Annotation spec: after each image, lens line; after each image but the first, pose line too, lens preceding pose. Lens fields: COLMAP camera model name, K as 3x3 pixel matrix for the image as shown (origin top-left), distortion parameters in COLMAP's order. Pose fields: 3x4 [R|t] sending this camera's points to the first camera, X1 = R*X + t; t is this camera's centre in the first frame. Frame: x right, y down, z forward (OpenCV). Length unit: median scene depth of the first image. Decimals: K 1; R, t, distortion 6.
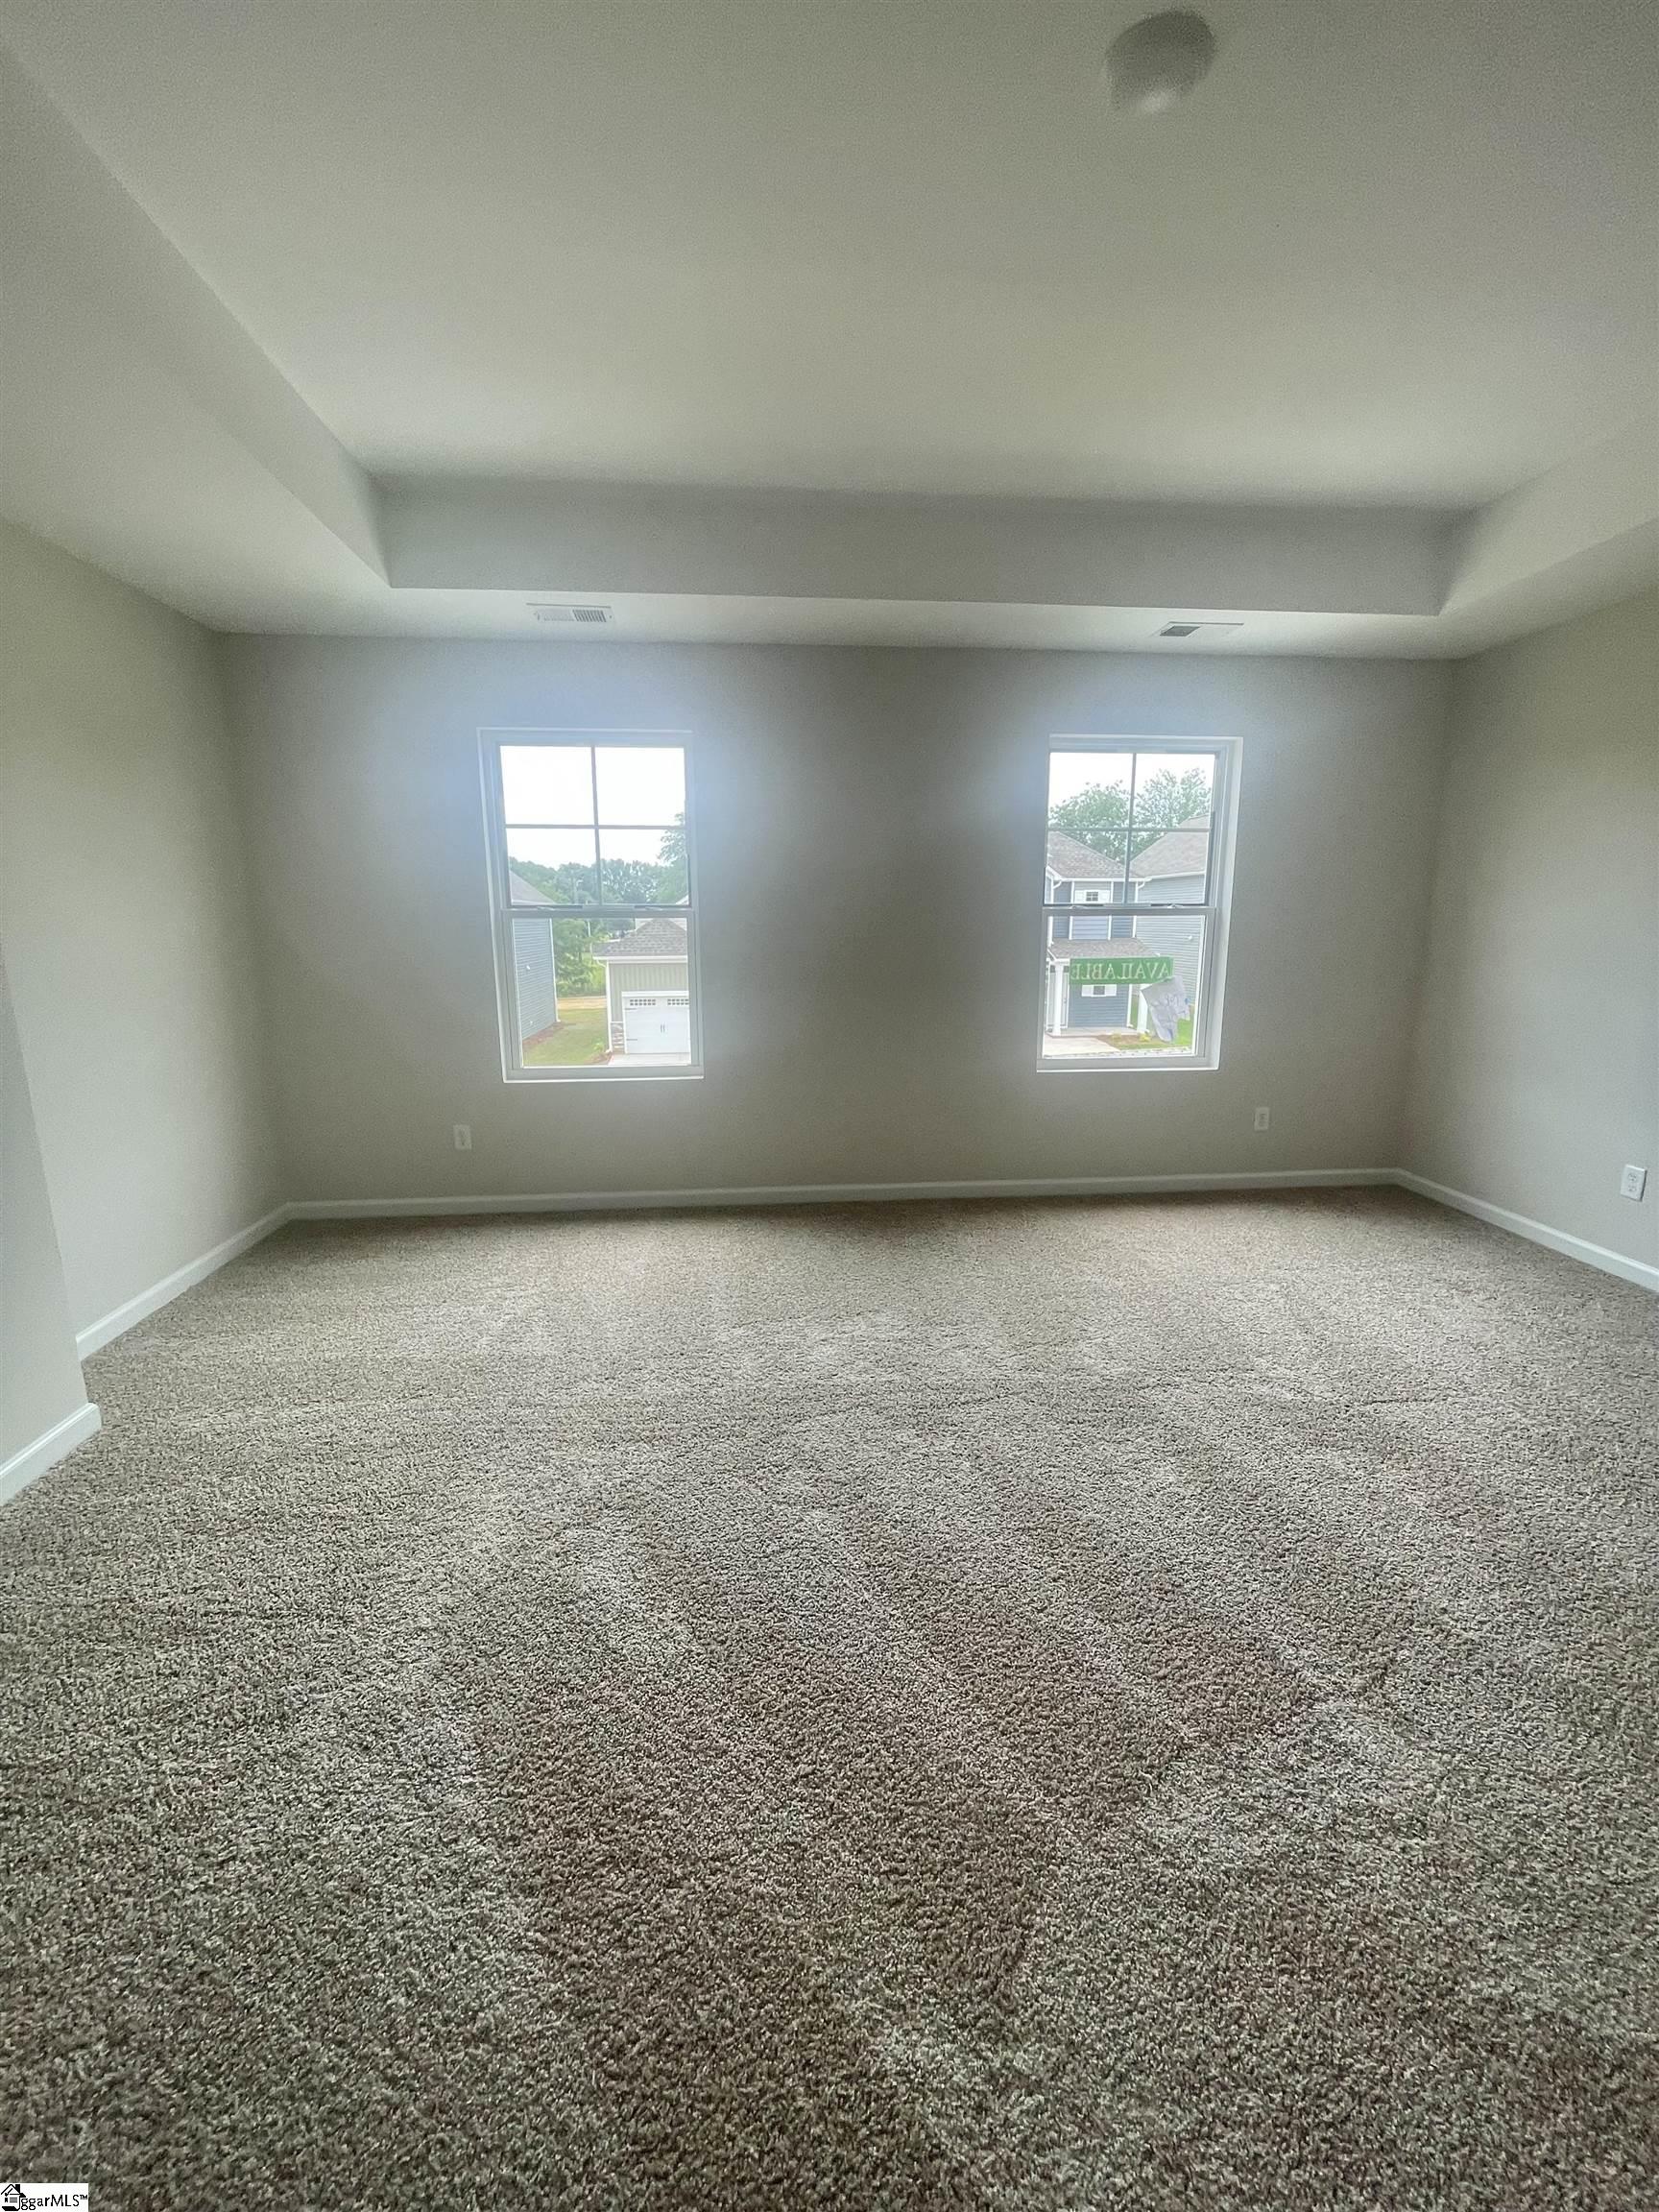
lens RADIAL K [[892.1, 0, 828.7], [0, 892.1, 1109.7], [0, 0, 1]] dist [-0.001910, 0.000453]
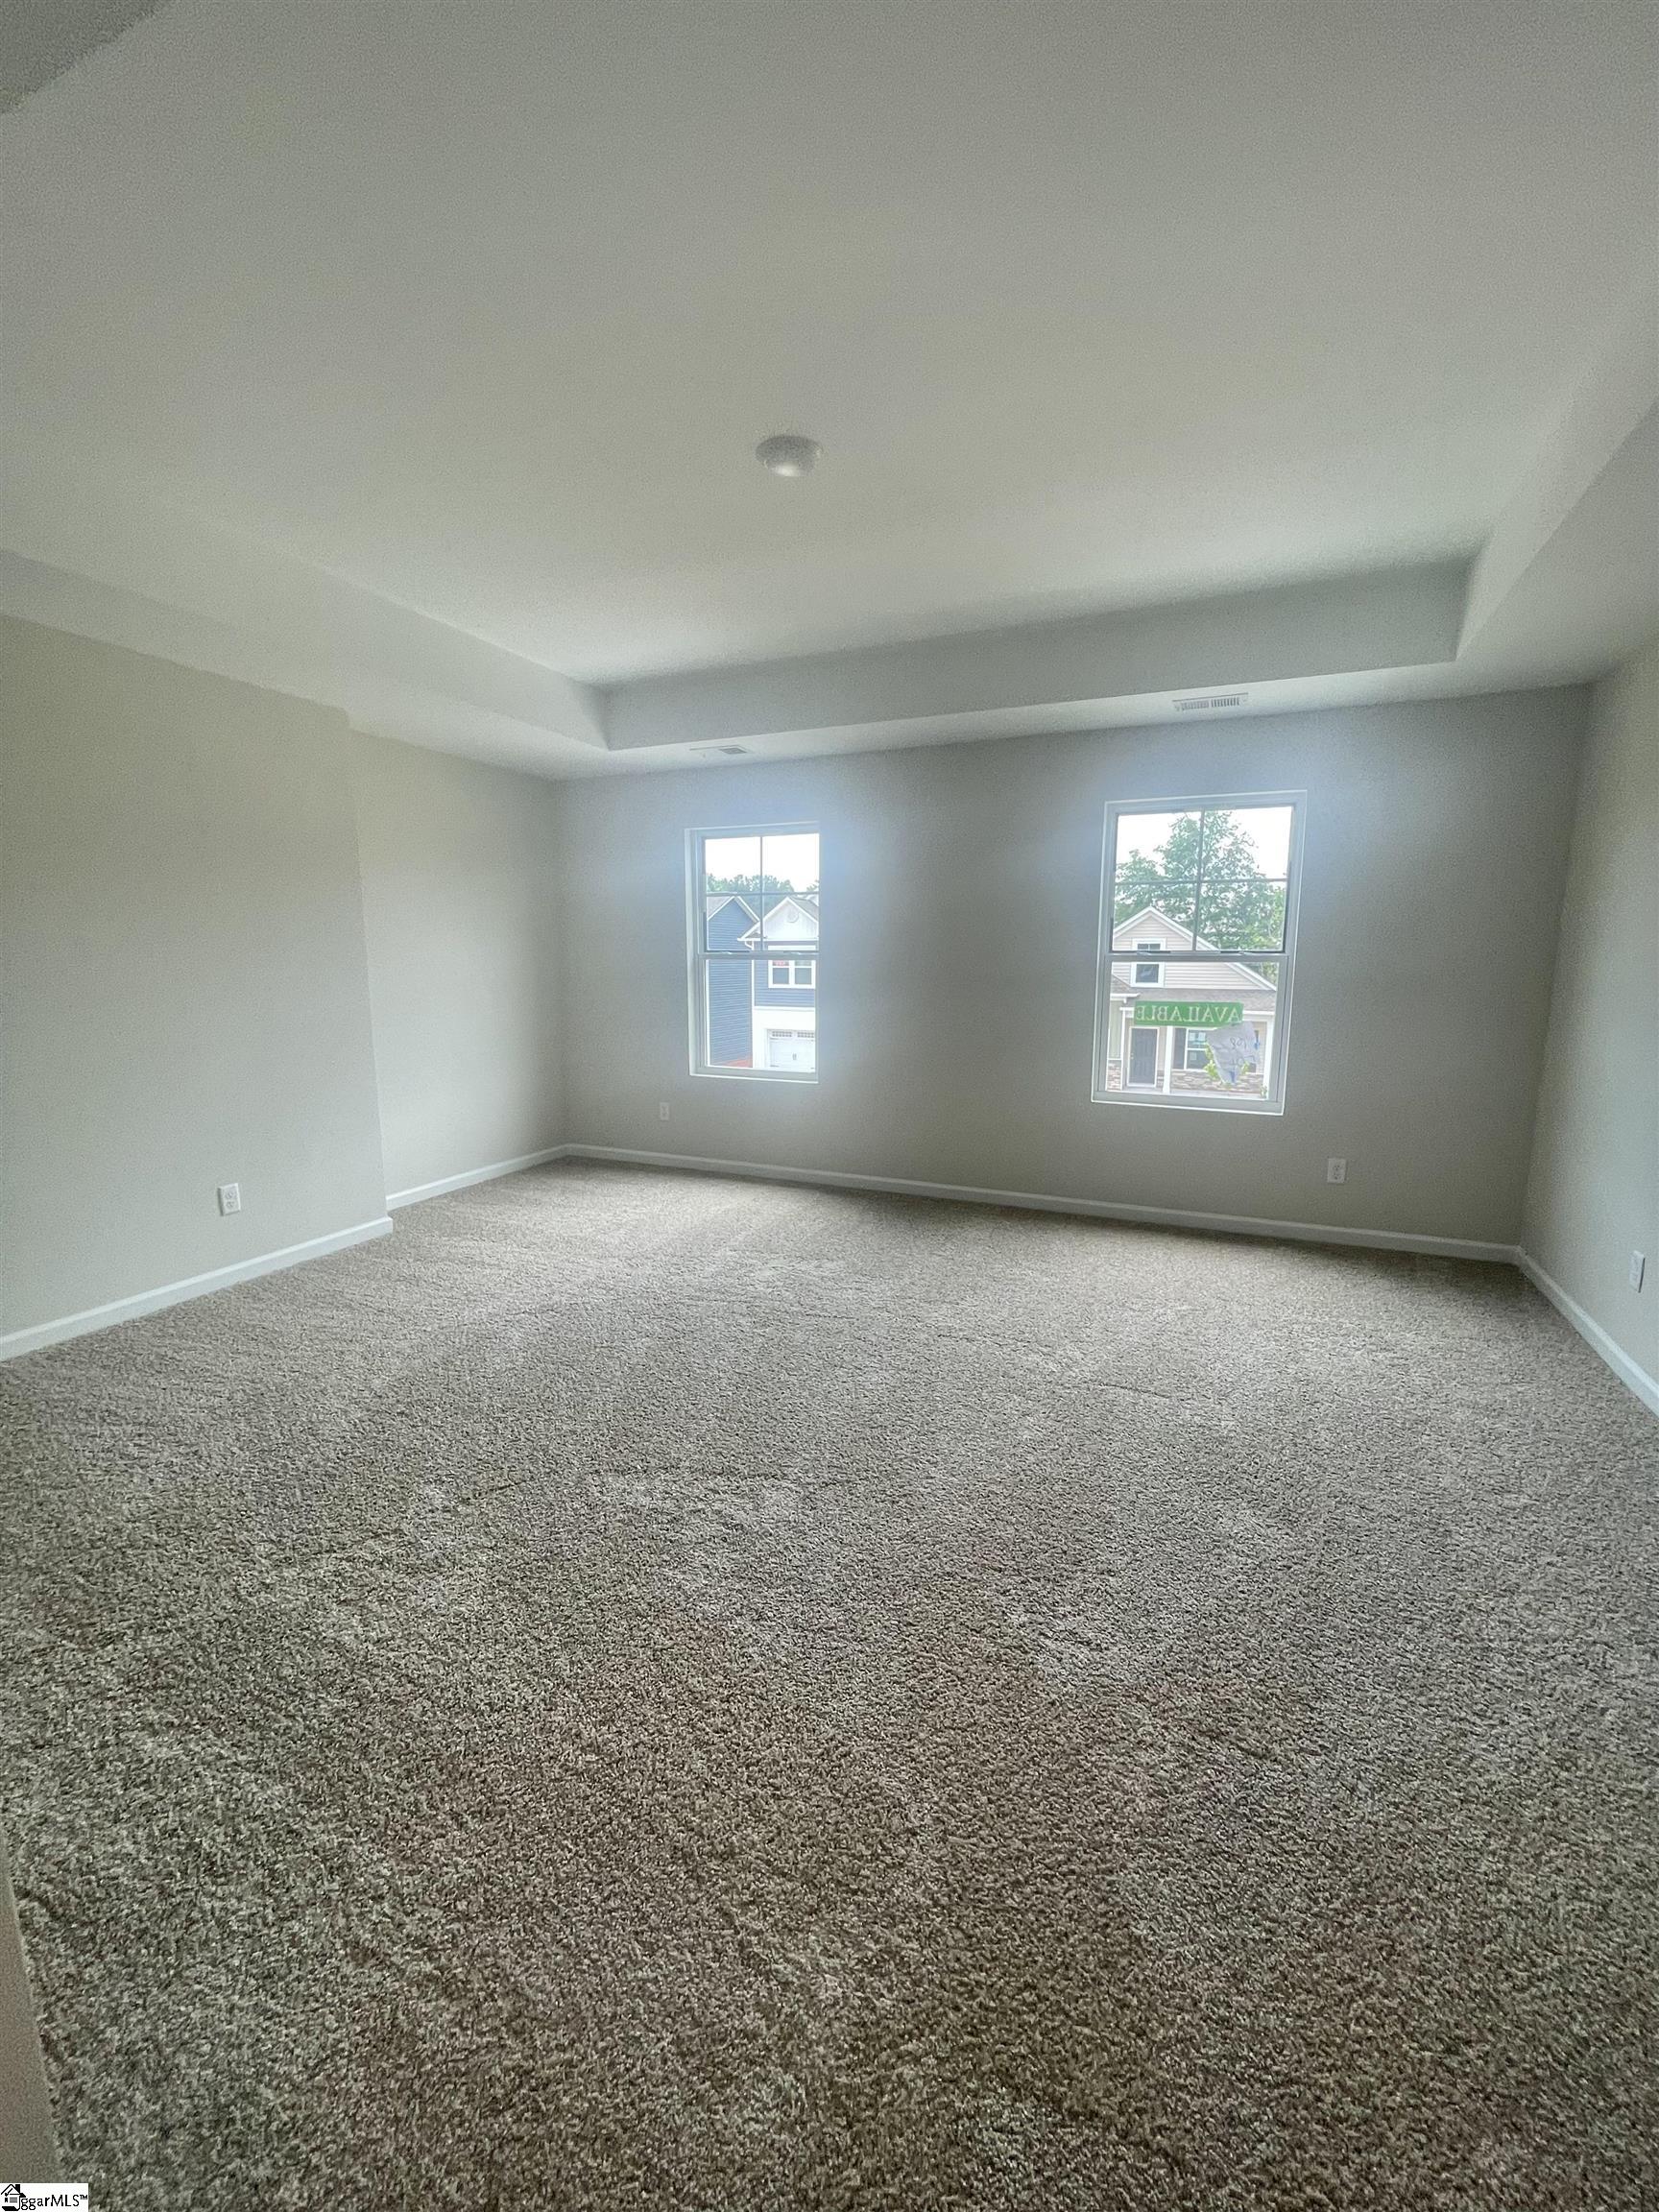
lens RADIAL K [[892.1, 0, 823.0], [0, 892.1, 1105.9], [0, 0, 1]] dist [-0.001910, 0.000453]
pose [[0.873528, 0.087990, -0.478756, 0.546340], [-0.108445, 0.993986, -0.015184, 0.018370], [0.474541, 0.065182, 0.877817, -0.145493]]
